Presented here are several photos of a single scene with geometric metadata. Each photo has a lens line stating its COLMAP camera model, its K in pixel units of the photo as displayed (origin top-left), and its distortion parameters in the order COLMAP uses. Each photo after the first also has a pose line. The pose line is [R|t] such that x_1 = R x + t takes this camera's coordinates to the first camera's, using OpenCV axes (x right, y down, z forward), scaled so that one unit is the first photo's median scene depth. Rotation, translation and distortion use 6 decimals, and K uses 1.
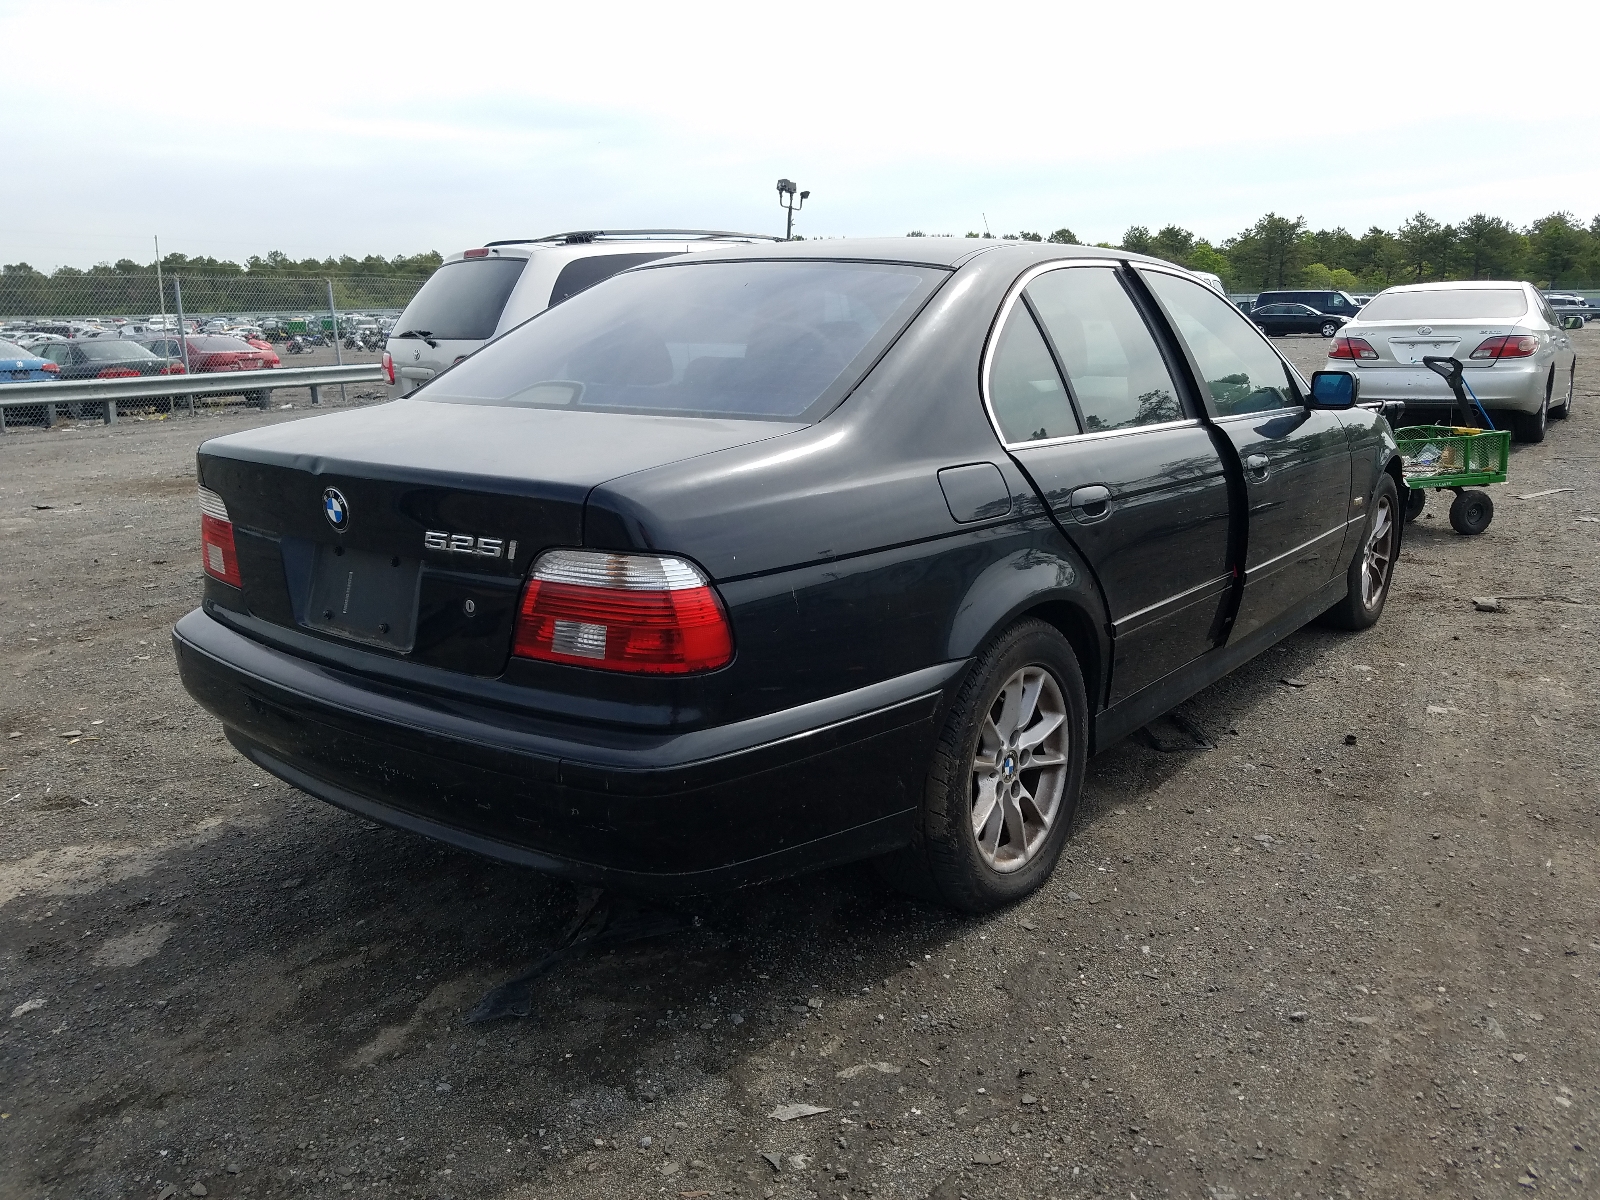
lens RADIAL K [[1214.5, 0, 803.7], [0, 1214.5, 604.0], [0, 0, 1]] dist [0.006088, 0.004213]
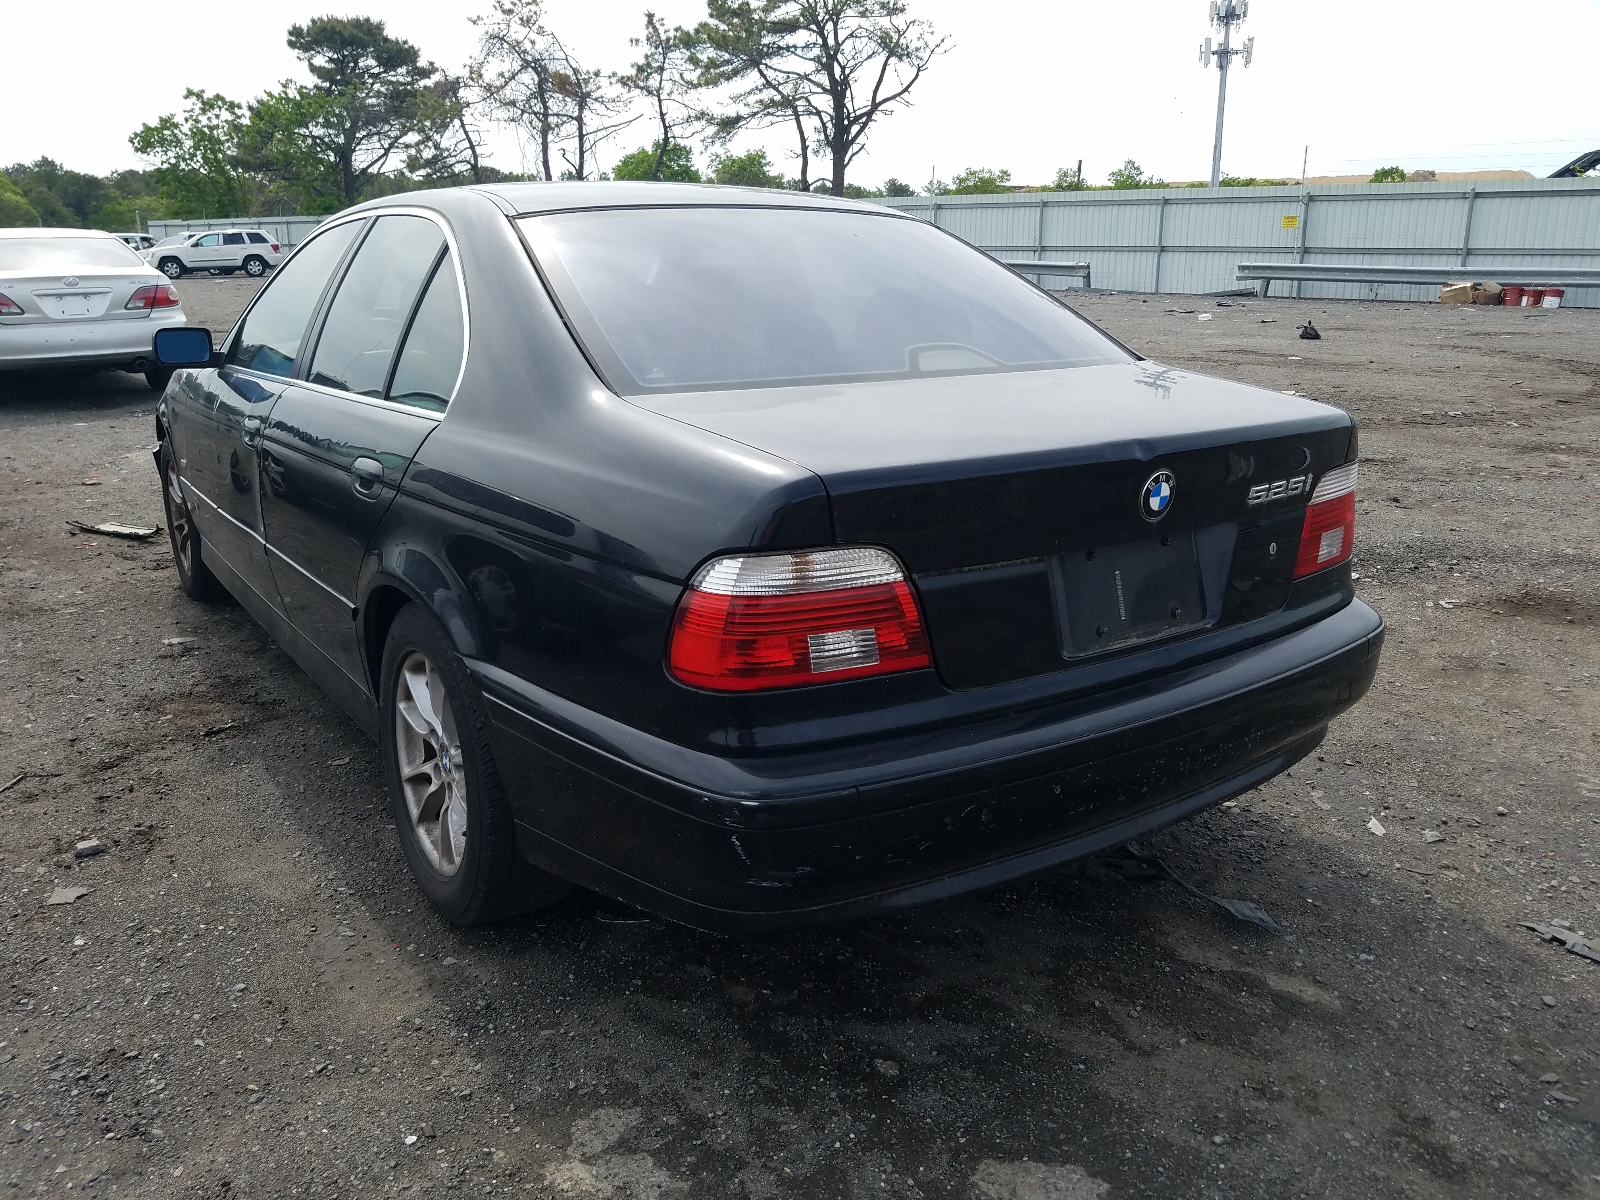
lens RADIAL K [[1214.5, 0, 803.8], [0, 1214.5, 596.4], [0, 0, 1]] dist [0.006088, 0.004213]
pose [[0.344614, -0.255560, 0.903288, -1.182635], [0.225434, 0.956602, 0.184638, -0.210103], [-0.911274, 0.140003, 0.387271, 0.834436]]
